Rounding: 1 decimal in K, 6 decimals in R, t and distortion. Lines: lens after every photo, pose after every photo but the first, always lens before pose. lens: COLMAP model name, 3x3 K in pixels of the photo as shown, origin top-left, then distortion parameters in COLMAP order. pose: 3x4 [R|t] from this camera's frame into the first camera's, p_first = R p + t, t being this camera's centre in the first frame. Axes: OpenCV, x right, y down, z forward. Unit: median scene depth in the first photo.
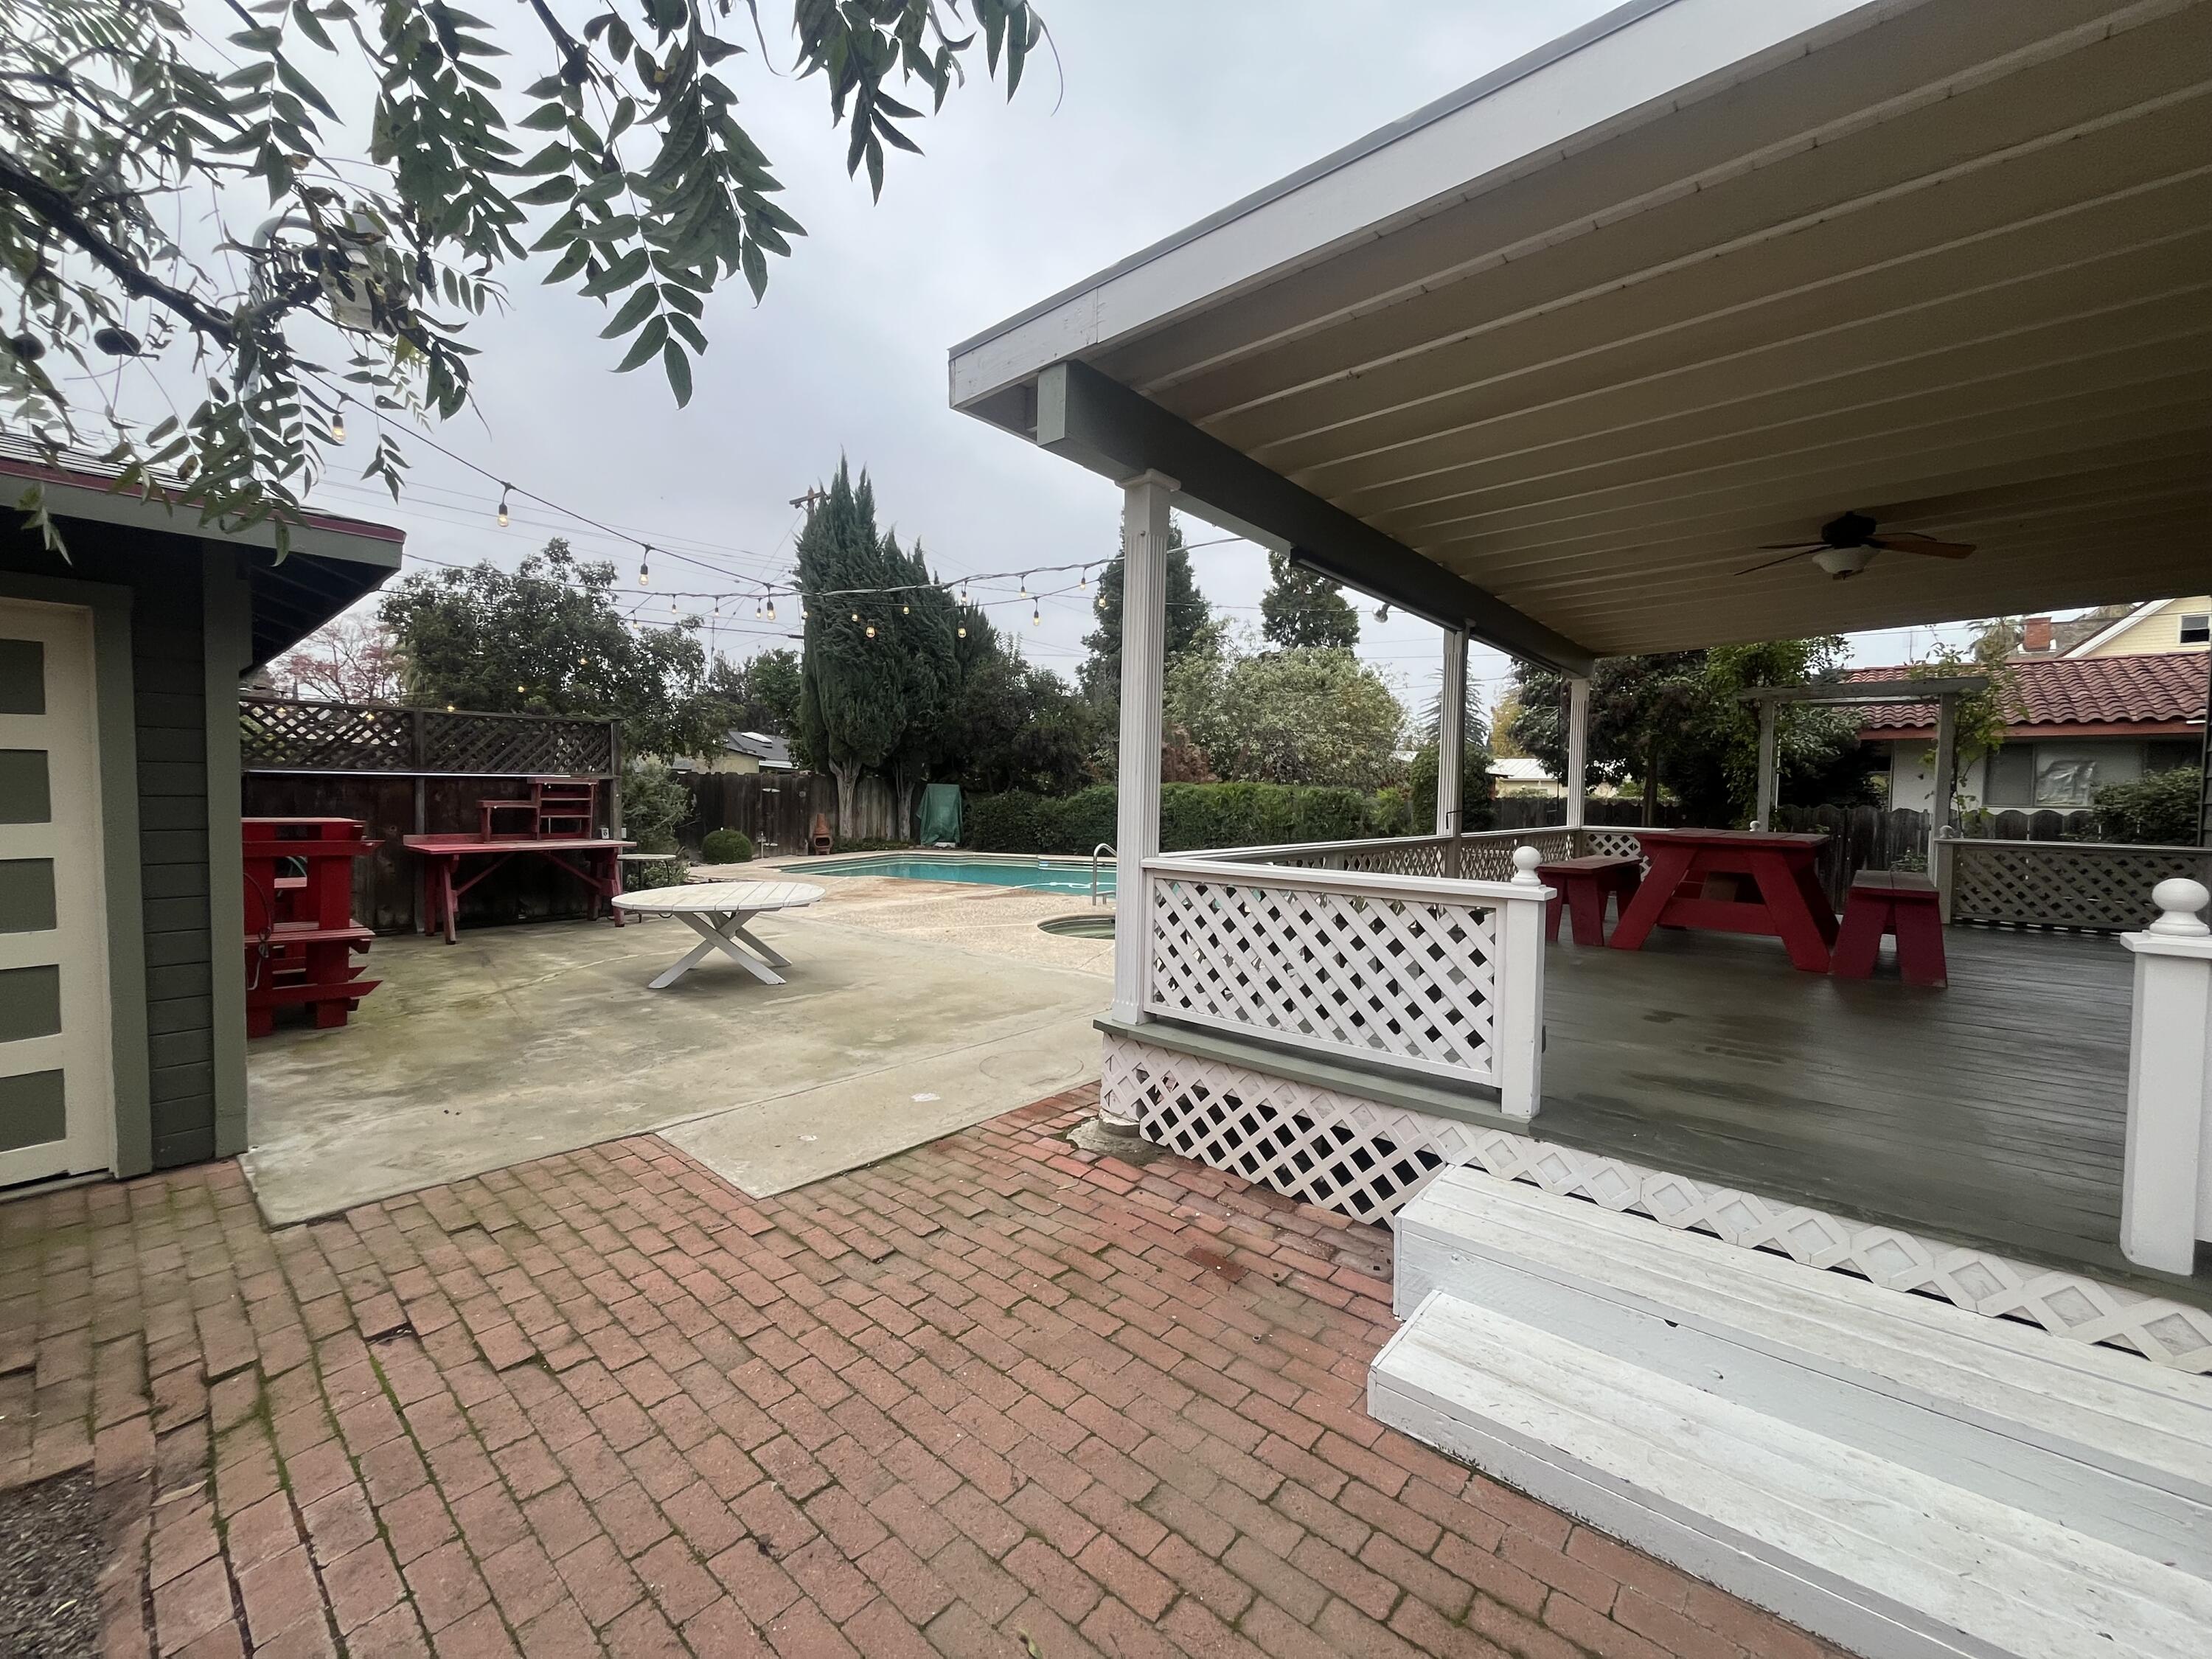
lens RADIAL K [[886.6, 0, 1111.4], [0, 886.6, 826.1], [0, 0, 1]] dist [0.000164, -0.000639]
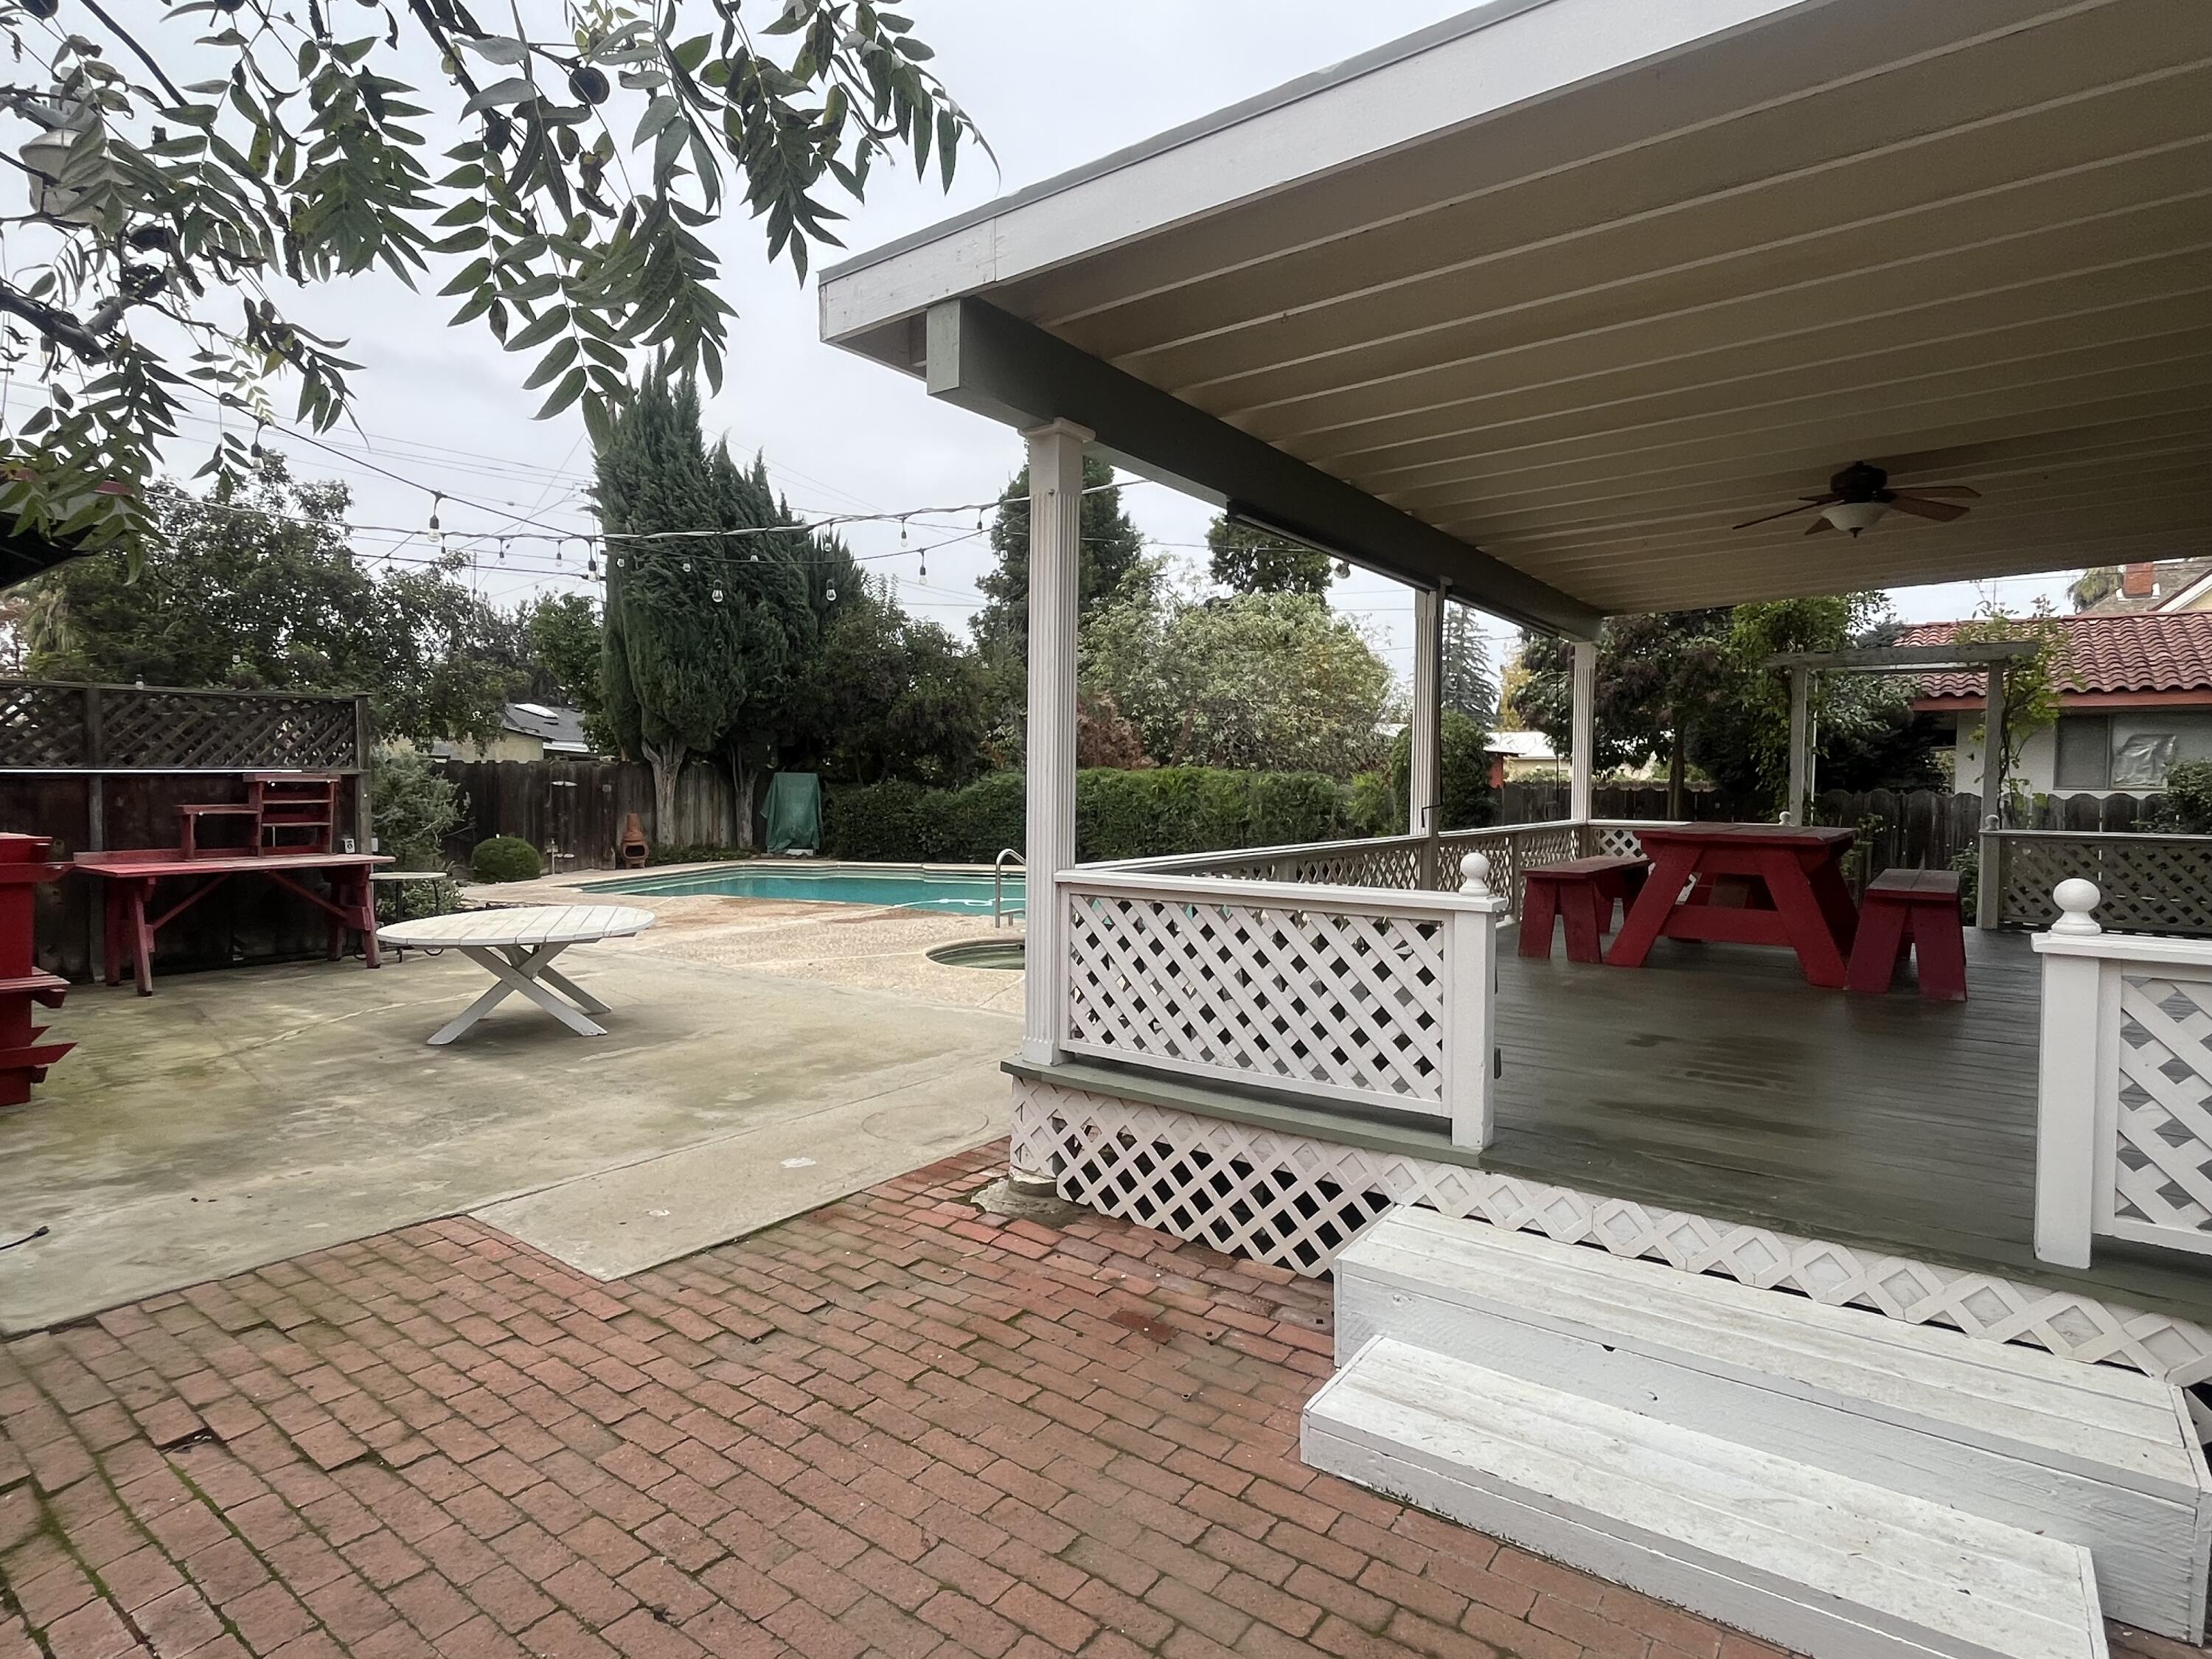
lens RADIAL K [[1167.9, 0, 1109.2], [0, 1167.9, 822.2], [0, 0, 1]] dist [0.000499, -0.002326]
pose [[0.996859, -0.012936, 0.078138, -0.000855], [0.012941, 0.999916, 0.000445, -0.008079], [-0.078137, 0.000568, 0.996942, -0.096915]]
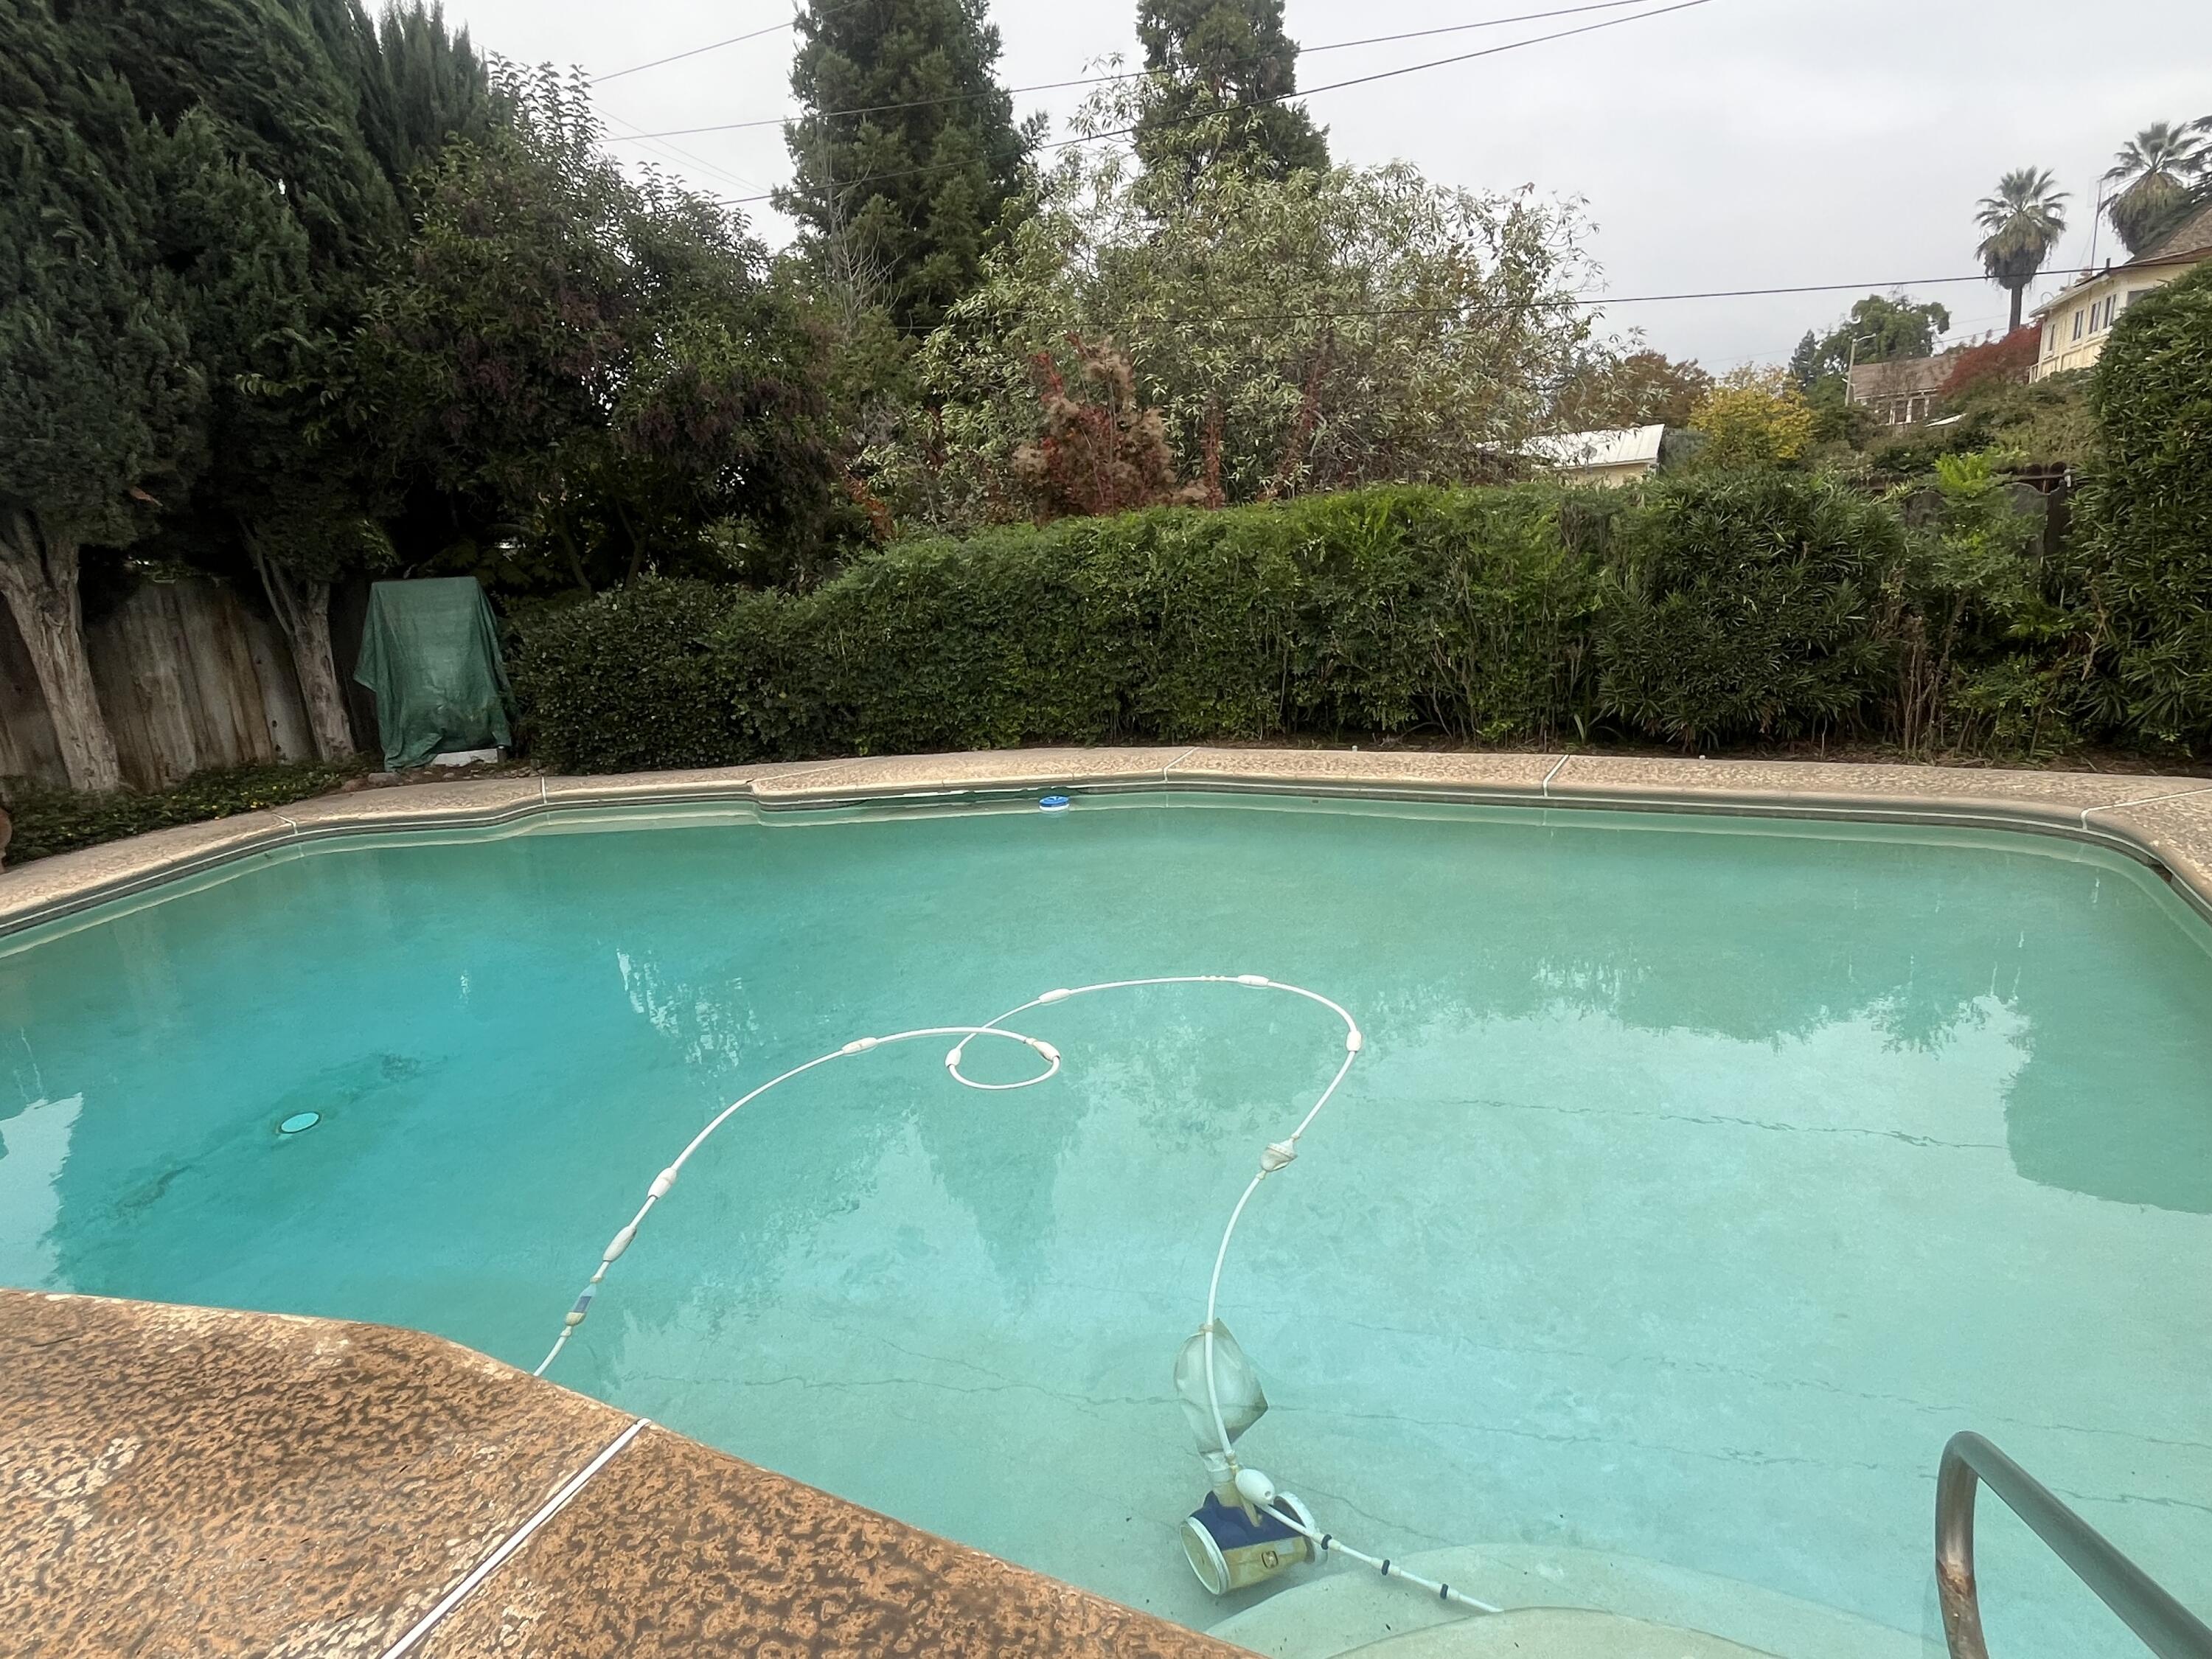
lens RADIAL K [[1167.9, 0, 1098.8], [0, 1167.9, 809.3], [0, 0, 1]] dist [0.000499, -0.002326]
pose [[0.971840, -0.136087, 0.192372, -0.170378], [0.097855, 0.975731, 0.195893, -0.106226], [-0.214362, -0.171553, 0.961571, 2.227505]]
